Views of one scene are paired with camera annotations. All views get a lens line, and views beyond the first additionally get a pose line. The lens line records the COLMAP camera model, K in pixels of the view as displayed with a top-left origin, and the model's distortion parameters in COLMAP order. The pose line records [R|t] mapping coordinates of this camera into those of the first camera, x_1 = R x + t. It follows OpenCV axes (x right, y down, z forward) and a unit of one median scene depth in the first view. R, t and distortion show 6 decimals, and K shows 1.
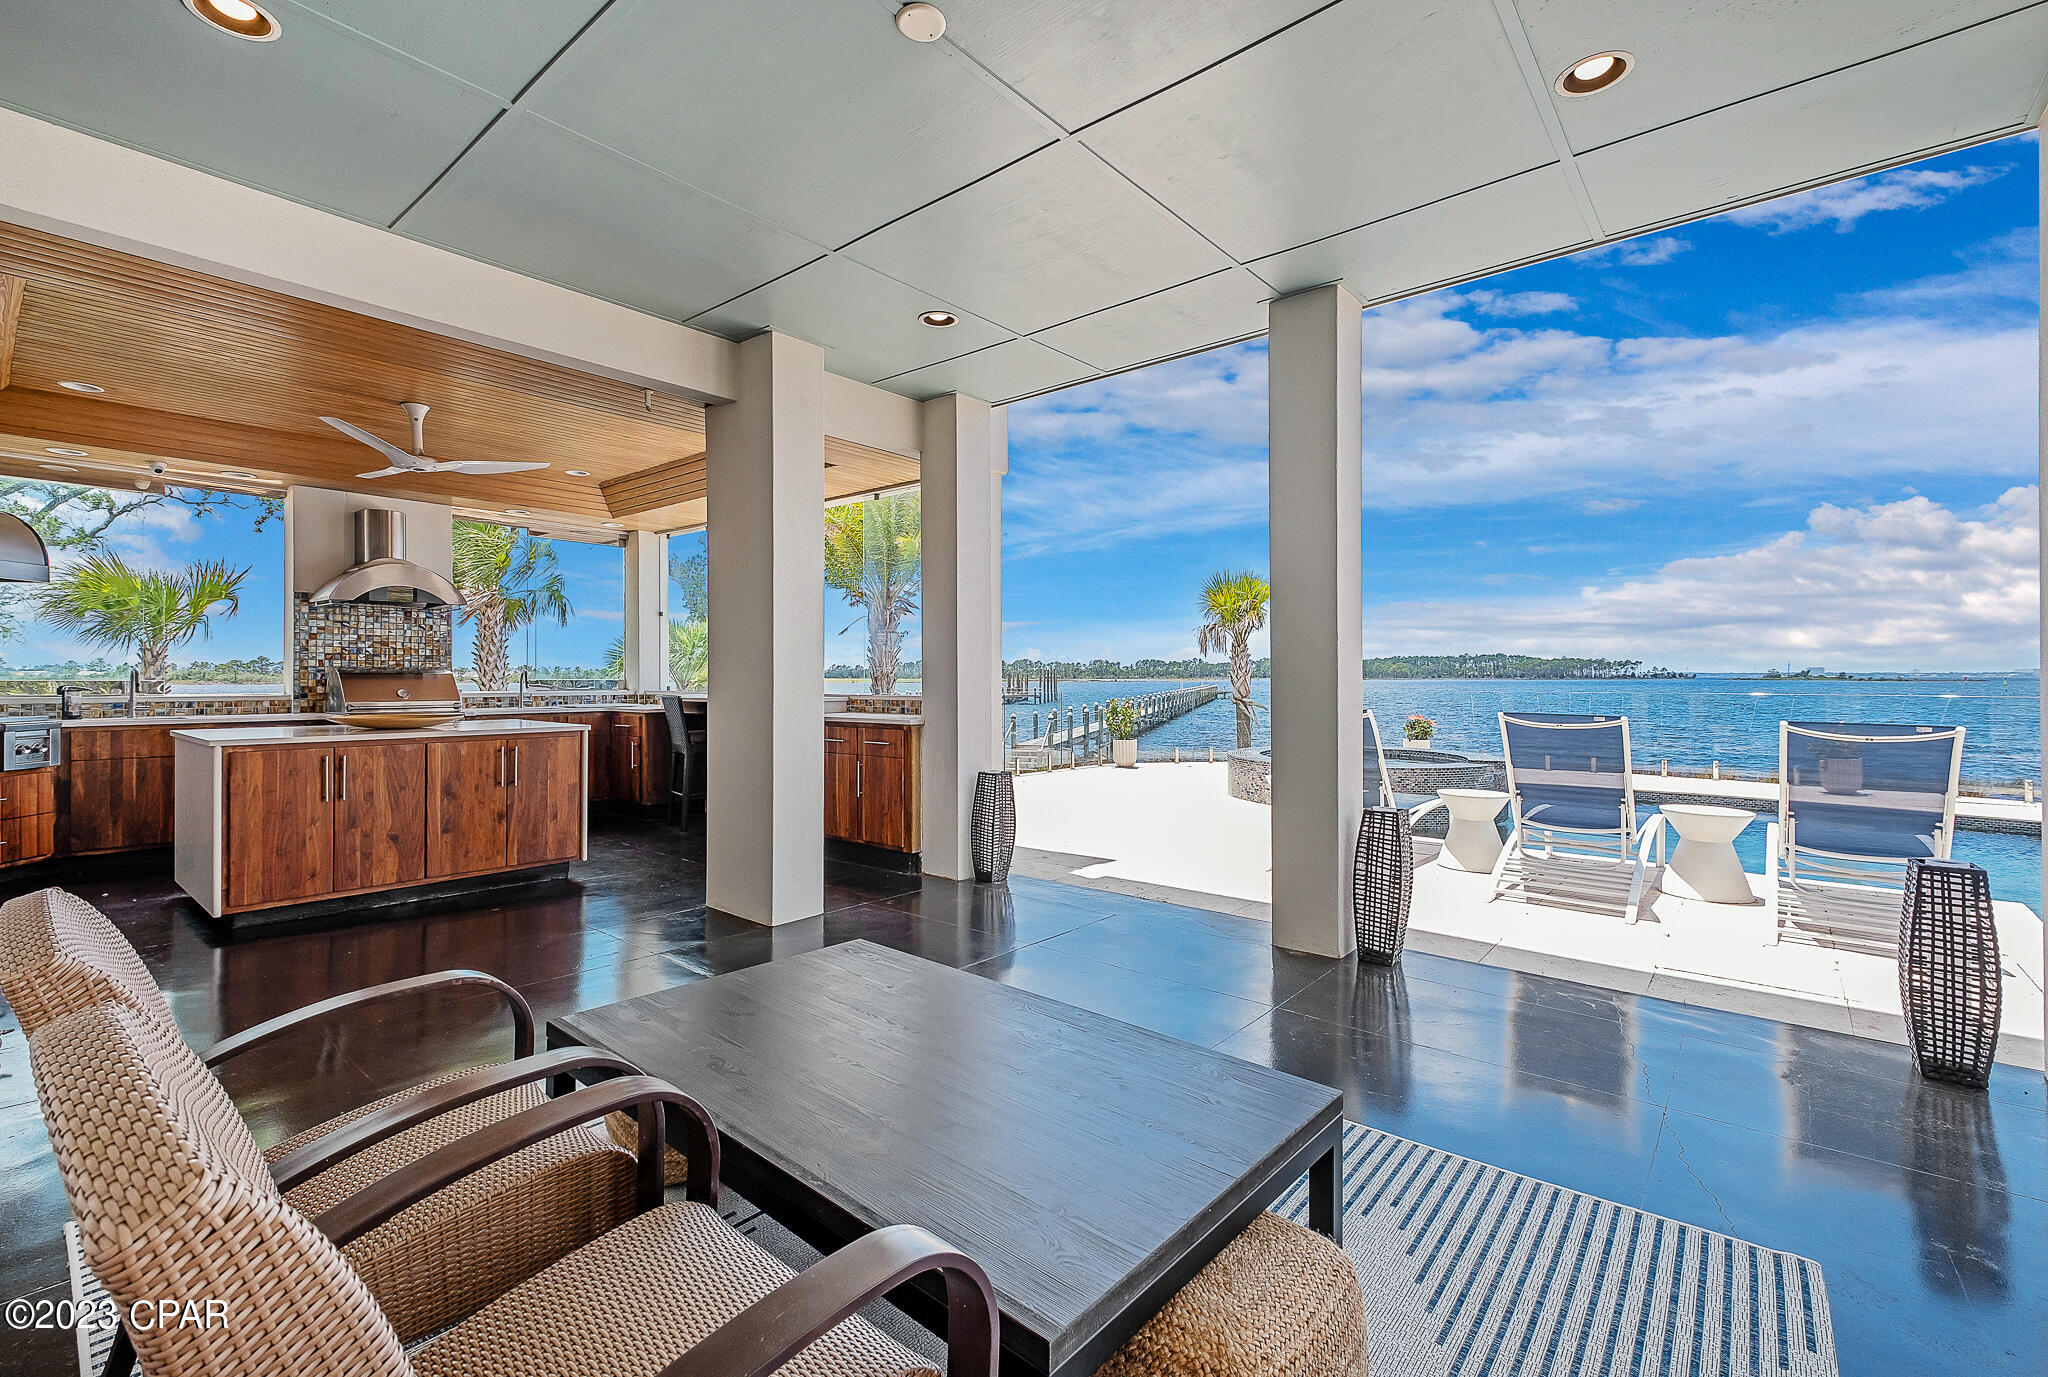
lens RADIAL K [[868.9, 0, 927.9], [0, 868.9, 680.5], [0, 0, 1]] dist [-0.000947, -0.000112]
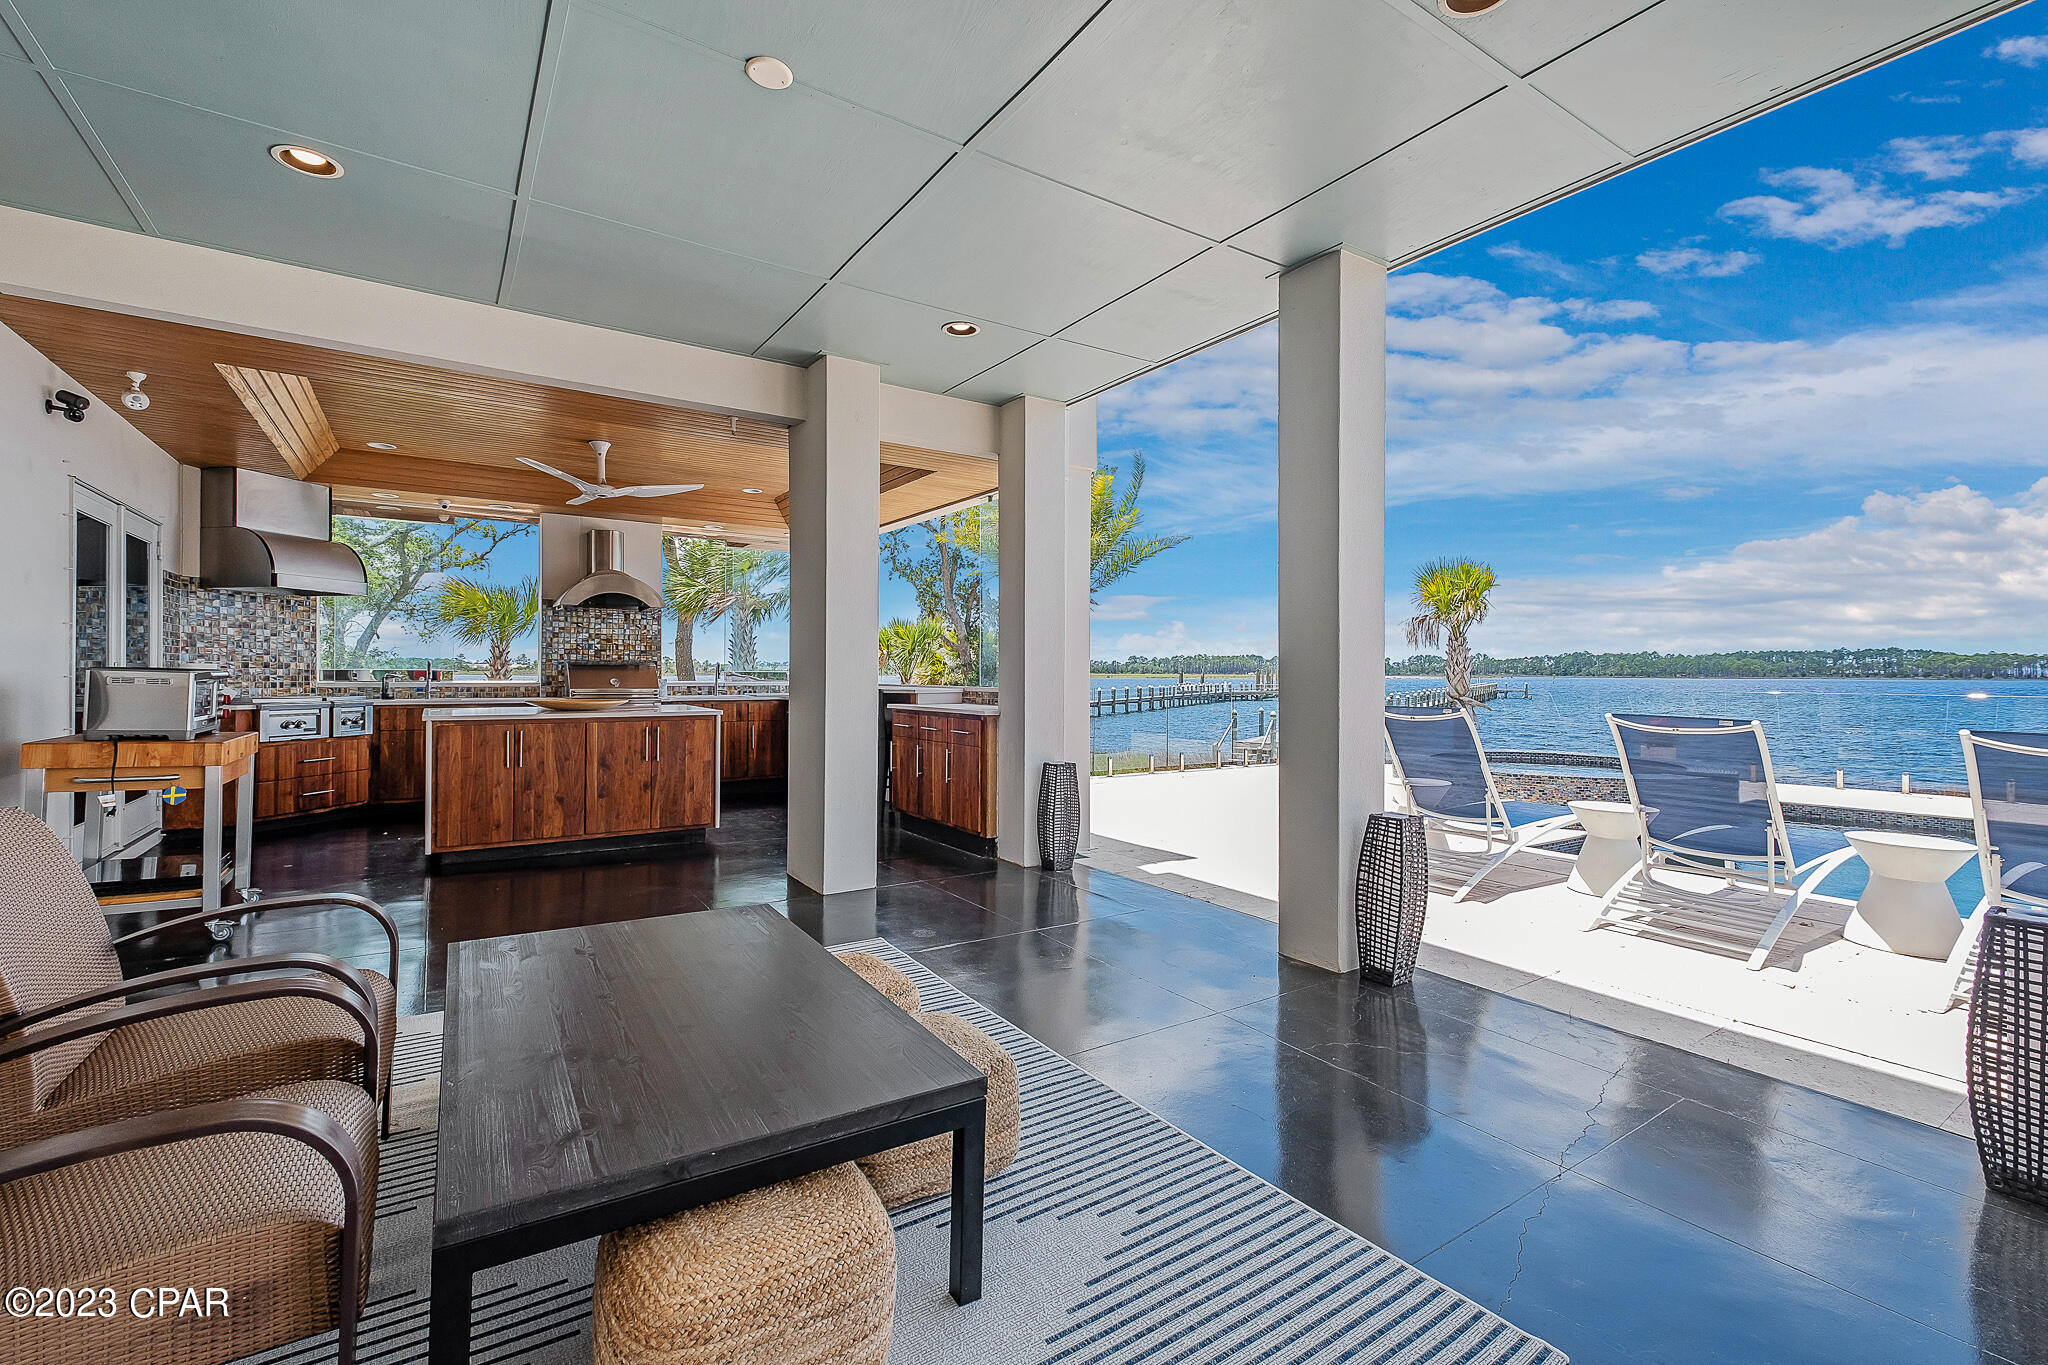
lens RADIAL K [[837.2, 0, 948.4], [0, 837.2, 673.2], [0, 0, 1]] dist [-0.000812, -0.000770]
pose [[0.963205, 0.006301, -0.268695, 0.209346], [-0.007057, 0.999973, -0.001845, 0.002173], [0.268676, 0.003673, 0.963224, 0.014813]]
